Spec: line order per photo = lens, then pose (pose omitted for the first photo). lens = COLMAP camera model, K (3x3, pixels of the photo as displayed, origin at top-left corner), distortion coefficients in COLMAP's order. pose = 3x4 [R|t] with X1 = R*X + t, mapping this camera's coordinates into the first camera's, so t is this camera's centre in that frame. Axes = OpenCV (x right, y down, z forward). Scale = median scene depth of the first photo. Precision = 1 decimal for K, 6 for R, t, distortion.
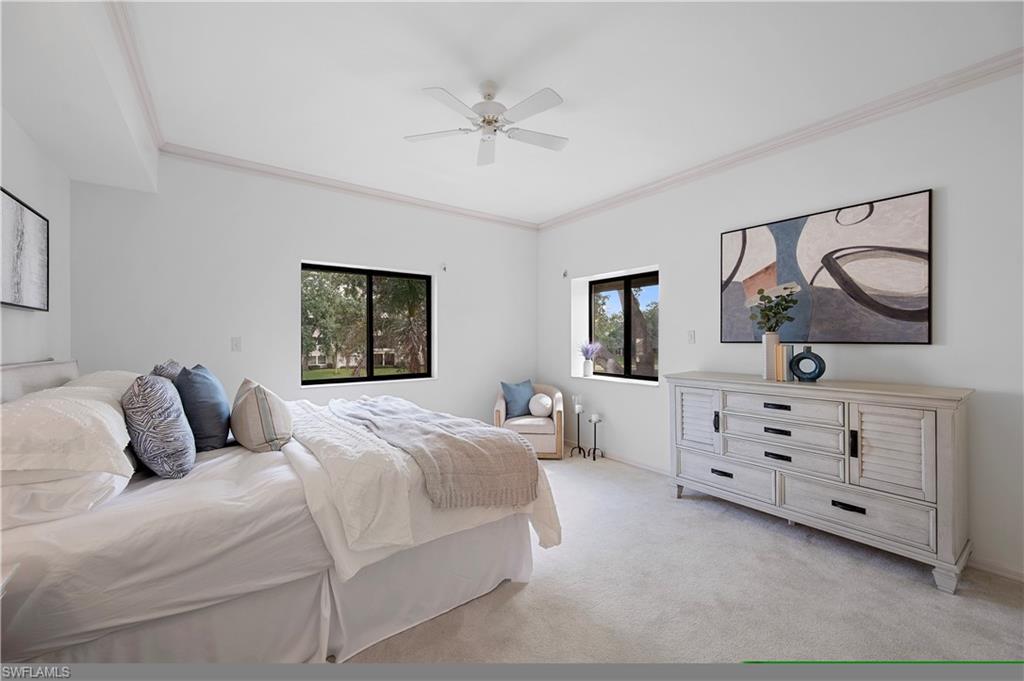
lens RADIAL K [[404.8, 0, 512.0], [0, 404.8, 340.5], [0, 0, 1]] dist [-0.000520, -0.000244]
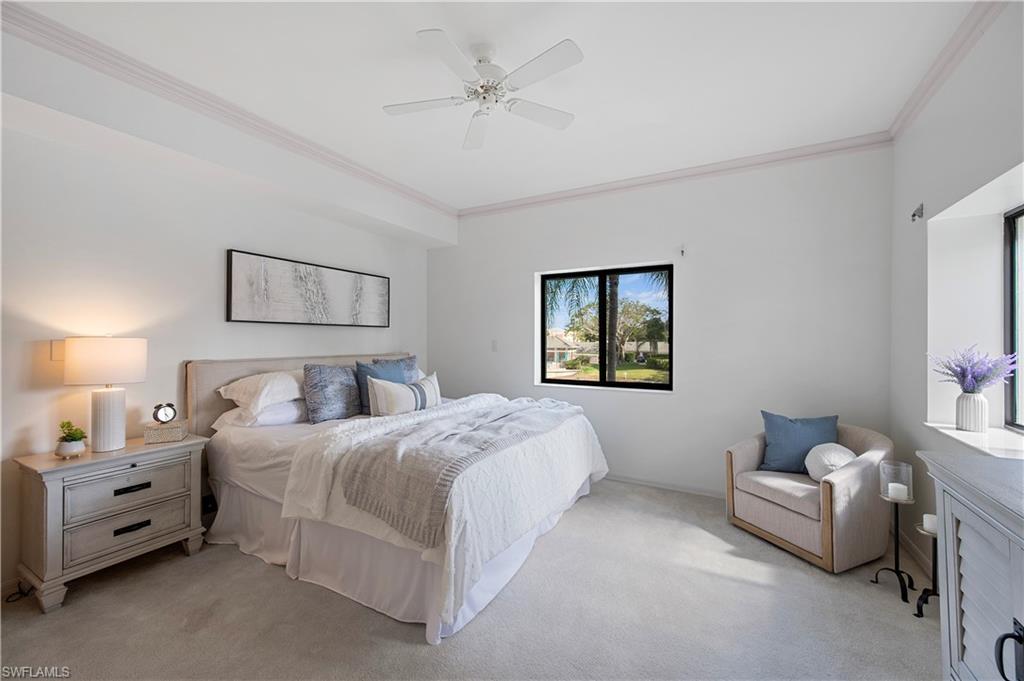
lens RADIAL K [[404.8, 0, 512.0], [0, 404.8, 340.5], [0, 0, 1]] dist [-0.000520, -0.000244]
pose [[0.421468, 0.008217, -0.906806, 0.428828], [-0.003511, 0.999966, 0.007429, -0.013970], [0.906836, 0.000052, 0.421483, 0.403732]]
